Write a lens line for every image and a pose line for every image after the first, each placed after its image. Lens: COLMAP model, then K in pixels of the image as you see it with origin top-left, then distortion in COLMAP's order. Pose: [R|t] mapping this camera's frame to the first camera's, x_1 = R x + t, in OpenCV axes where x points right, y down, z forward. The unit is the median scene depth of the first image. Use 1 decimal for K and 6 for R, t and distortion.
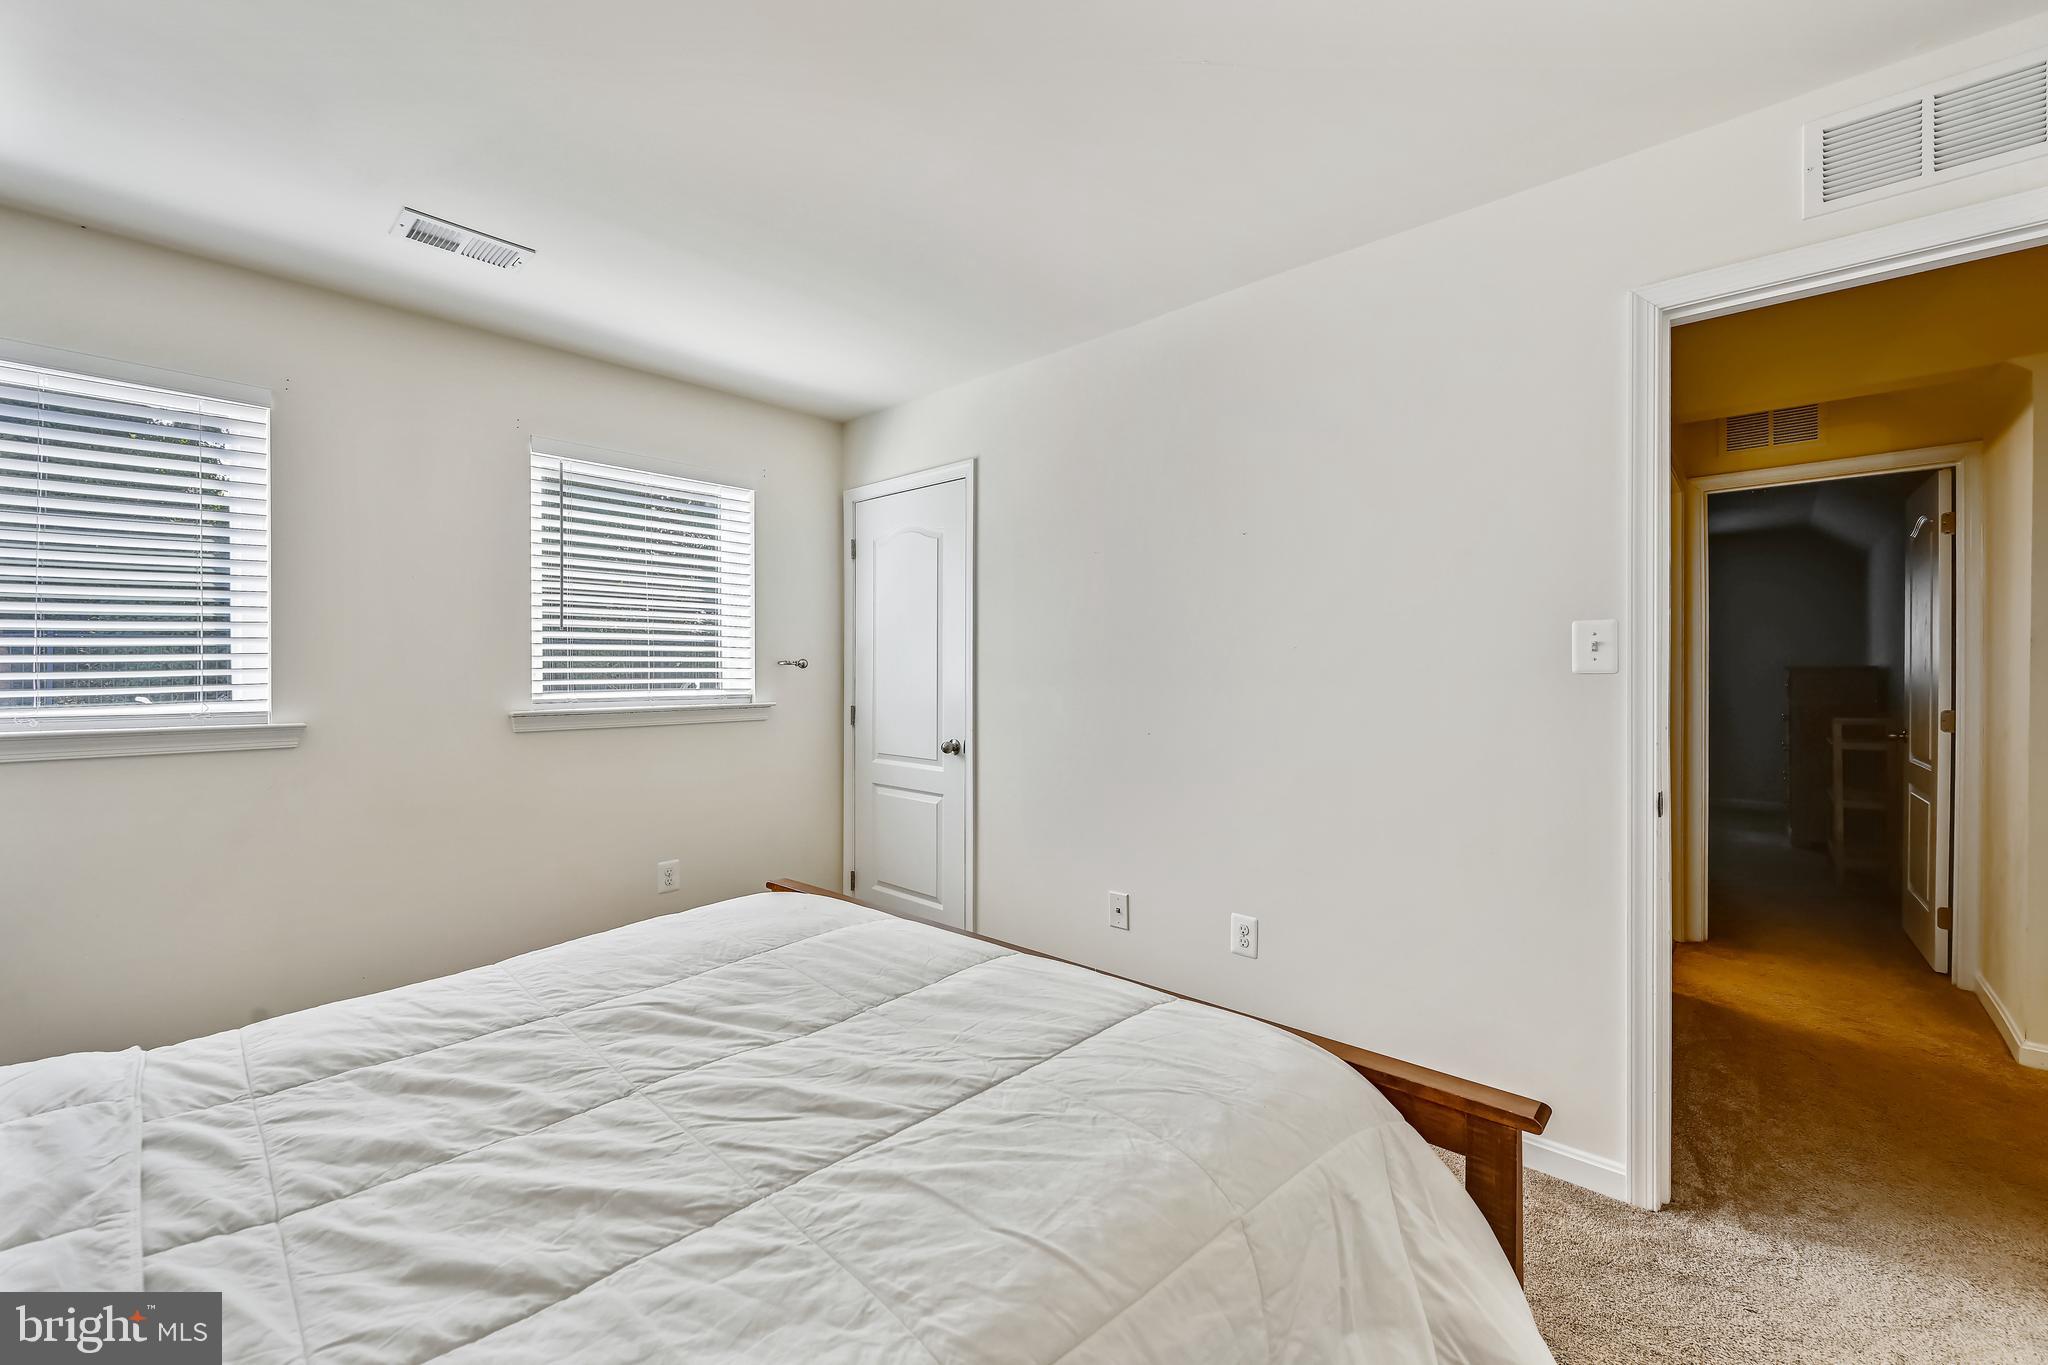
lens RADIAL K [[812.5, 0, 1022.5], [0, 812.5, 675.4], [0, 0, 1]] dist [-0.000640, -0.000249]
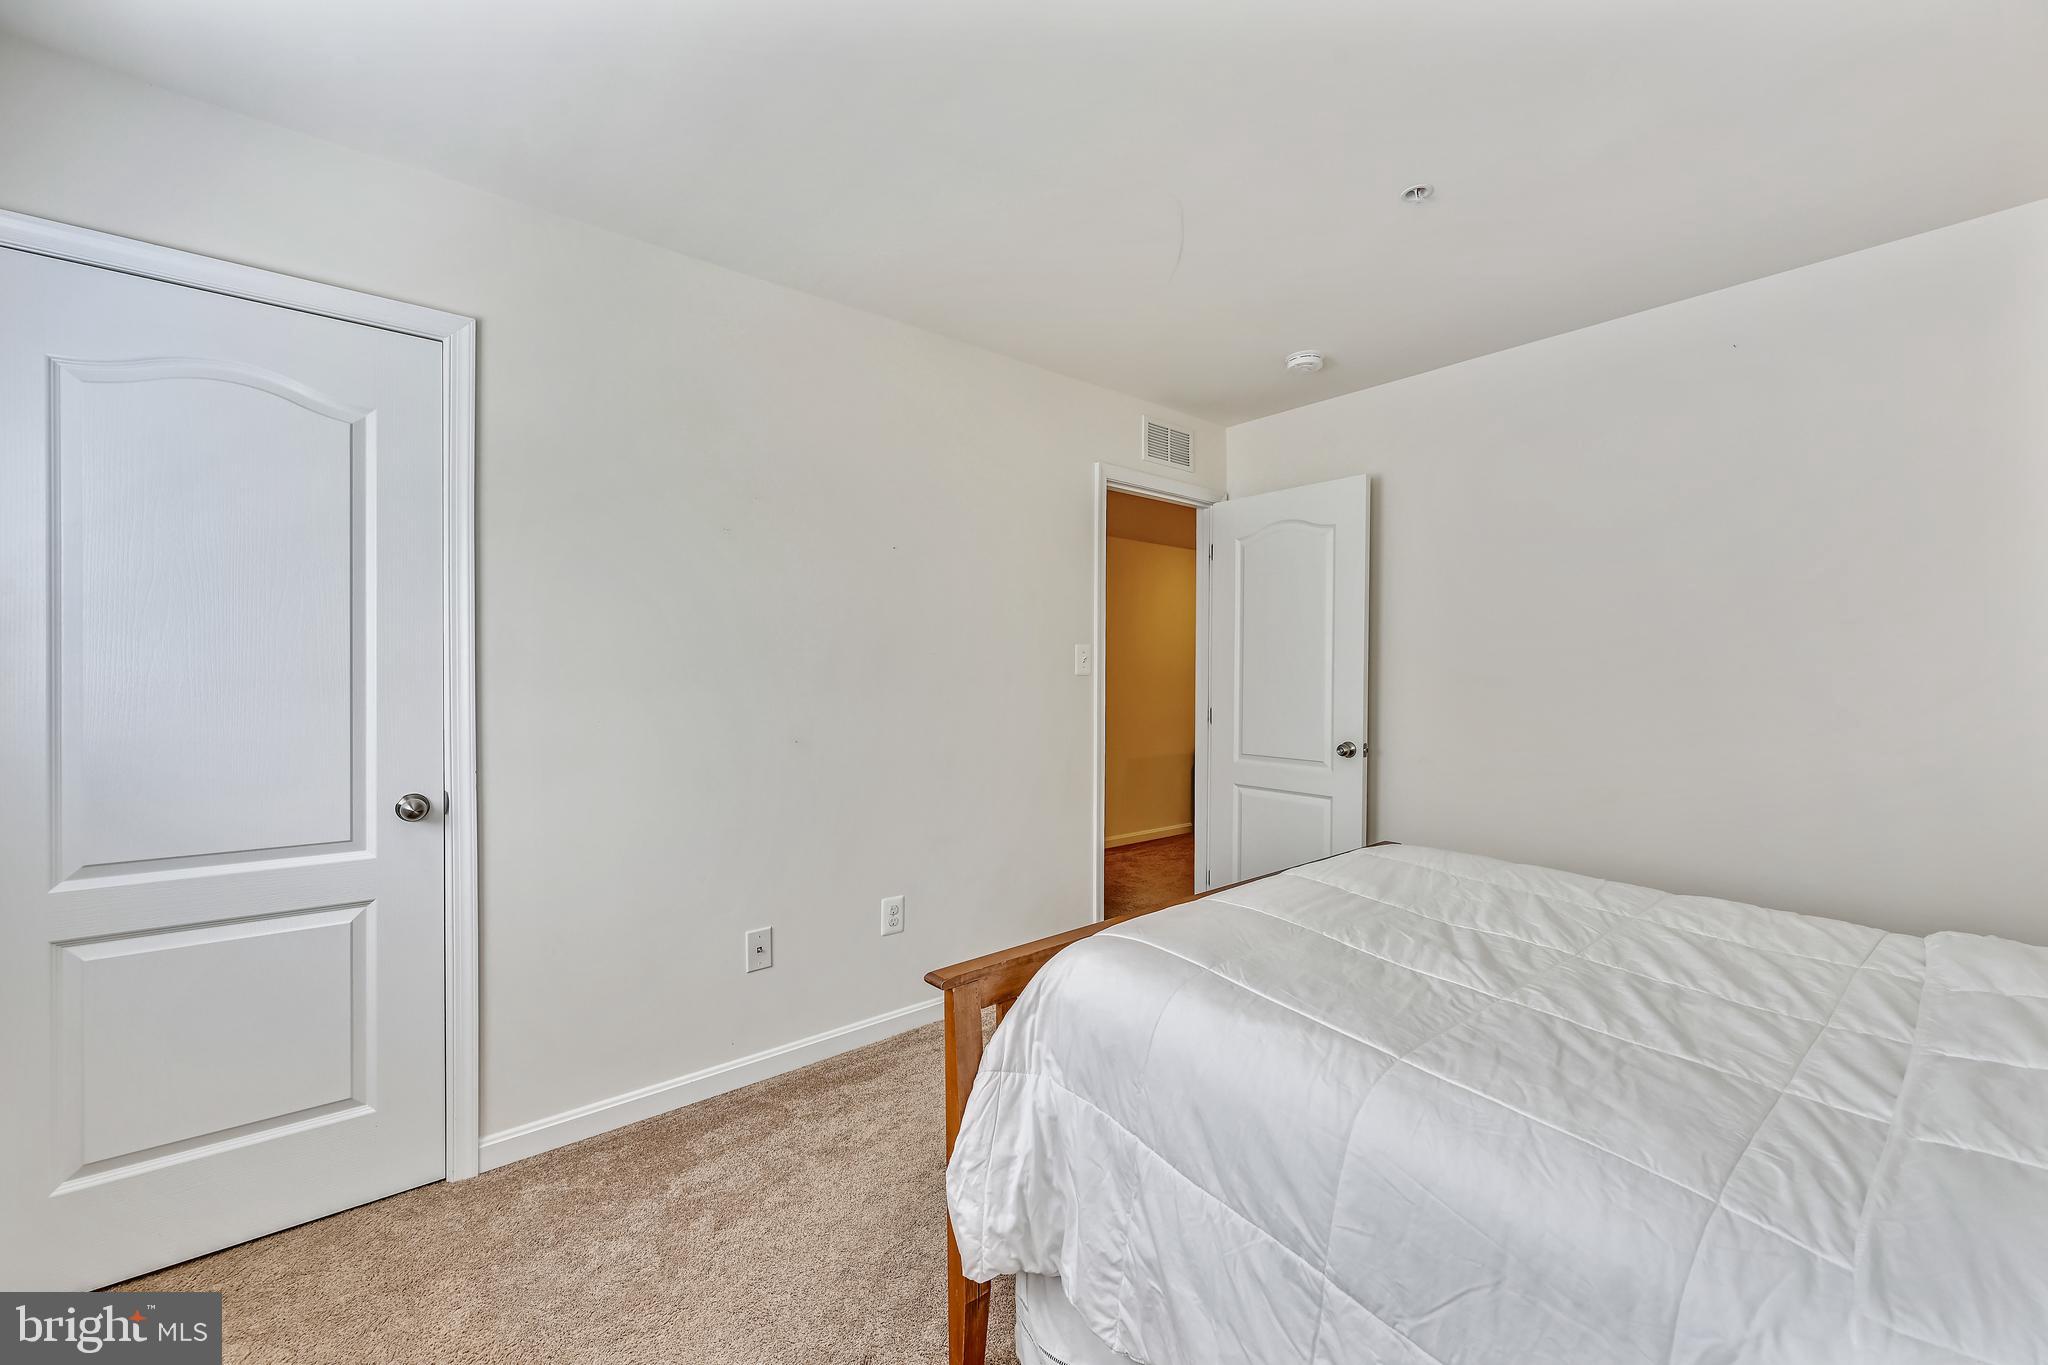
lens RADIAL K [[812.5, 0, 1022.5], [0, 812.5, 675.4], [0, 0, 1]] dist [-0.000640, -0.000249]
pose [[0.139714, 0.000117, 0.990192, -0.776395], [0.006773, 0.999976, -0.001074, 0.000580], [-0.990169, 0.006857, 0.139710, 0.669600]]
